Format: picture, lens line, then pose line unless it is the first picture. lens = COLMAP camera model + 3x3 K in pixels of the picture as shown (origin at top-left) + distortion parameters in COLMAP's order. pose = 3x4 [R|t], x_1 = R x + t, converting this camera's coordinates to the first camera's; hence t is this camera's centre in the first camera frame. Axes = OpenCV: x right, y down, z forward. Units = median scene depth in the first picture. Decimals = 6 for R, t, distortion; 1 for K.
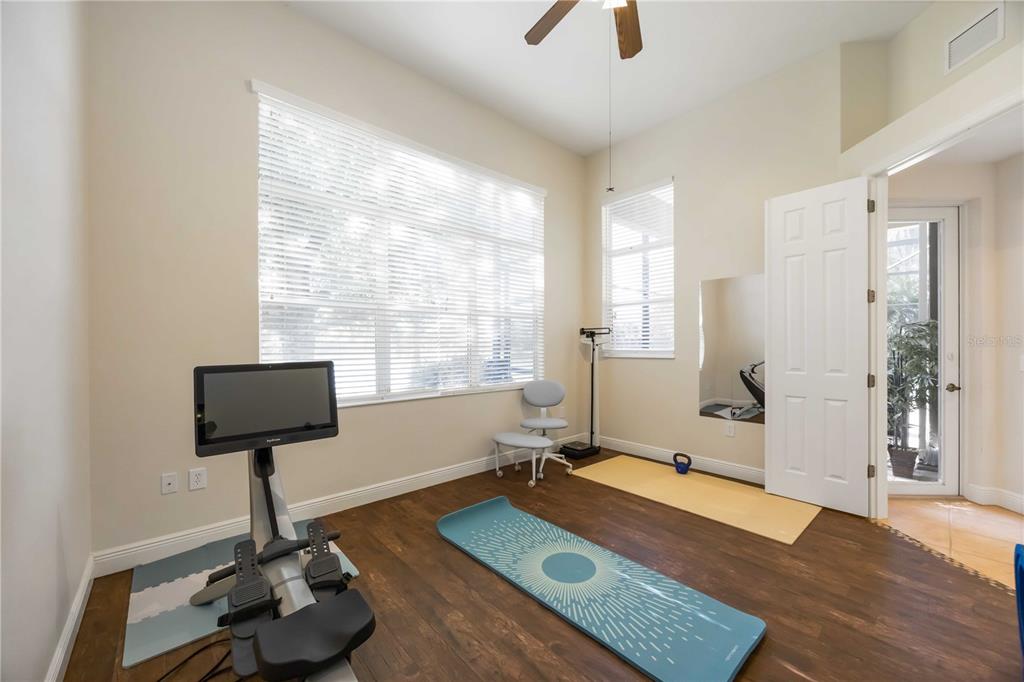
lens RADIAL K [[391.1, 0, 509.8], [0, 391.1, 345.7], [0, 0, 1]] dist [-0.002055, 0.000586]
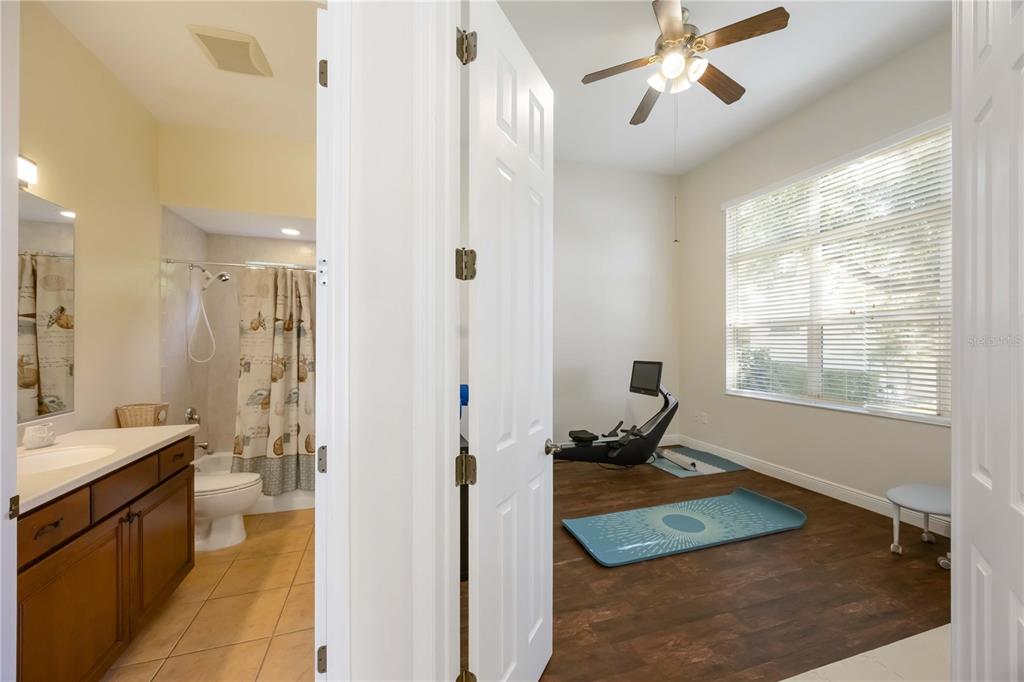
lens RADIAL K [[391.1, 0, 509.4], [0, 391.1, 348.8], [0, 0, 1]] dist [-0.002055, 0.000586]
pose [[-0.411982, 0.011654, -0.911118, 1.378443], [-0.004398, 0.999881, 0.014778, -0.045196], [0.911182, 0.010096, -0.411881, 0.851877]]
